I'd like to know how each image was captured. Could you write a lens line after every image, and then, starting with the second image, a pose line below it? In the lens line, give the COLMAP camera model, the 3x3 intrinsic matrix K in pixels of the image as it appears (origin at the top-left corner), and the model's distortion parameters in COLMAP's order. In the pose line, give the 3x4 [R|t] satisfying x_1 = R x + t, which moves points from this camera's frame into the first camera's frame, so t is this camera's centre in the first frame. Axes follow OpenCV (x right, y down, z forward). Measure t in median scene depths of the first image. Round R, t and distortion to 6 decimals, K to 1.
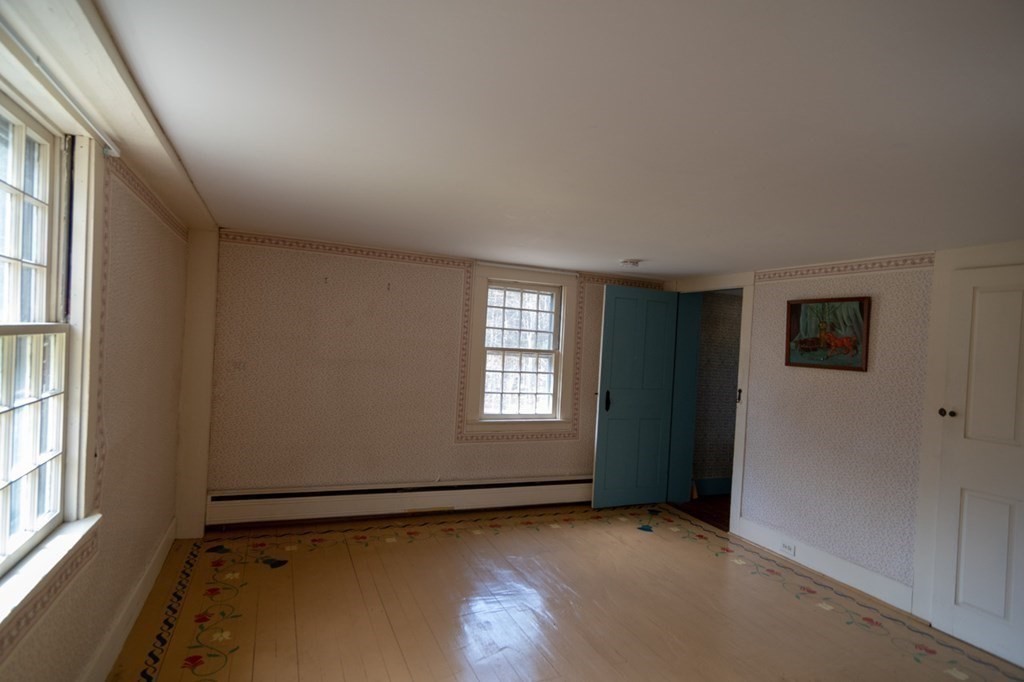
lens RADIAL K [[550.5, 0, 511.3], [0, 550.5, 346.3], [0, 0, 1]] dist [0.001033, 0.002969]
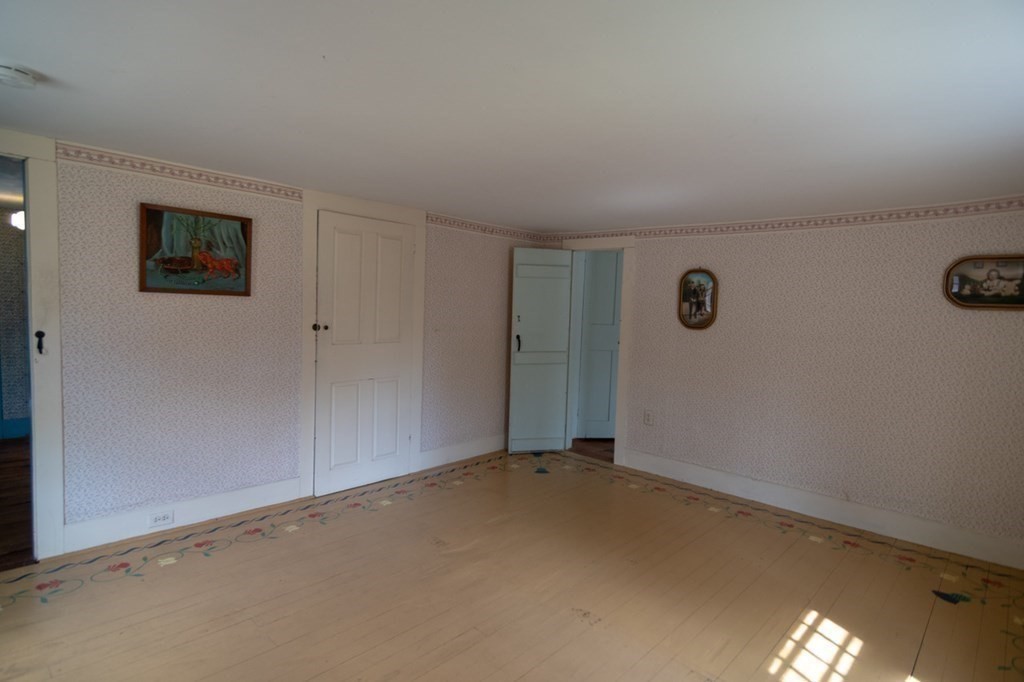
lens RADIAL K [[550.5, 0, 511.9], [0, 550.5, 342.3], [0, 0, 1]] dist [0.001033, 0.002969]
pose [[-0.397074, -0.143520, 0.906496, -0.415507], [-0.063586, 0.989626, 0.128829, -0.026884], [-0.915581, -0.006486, -0.402081, 0.905091]]
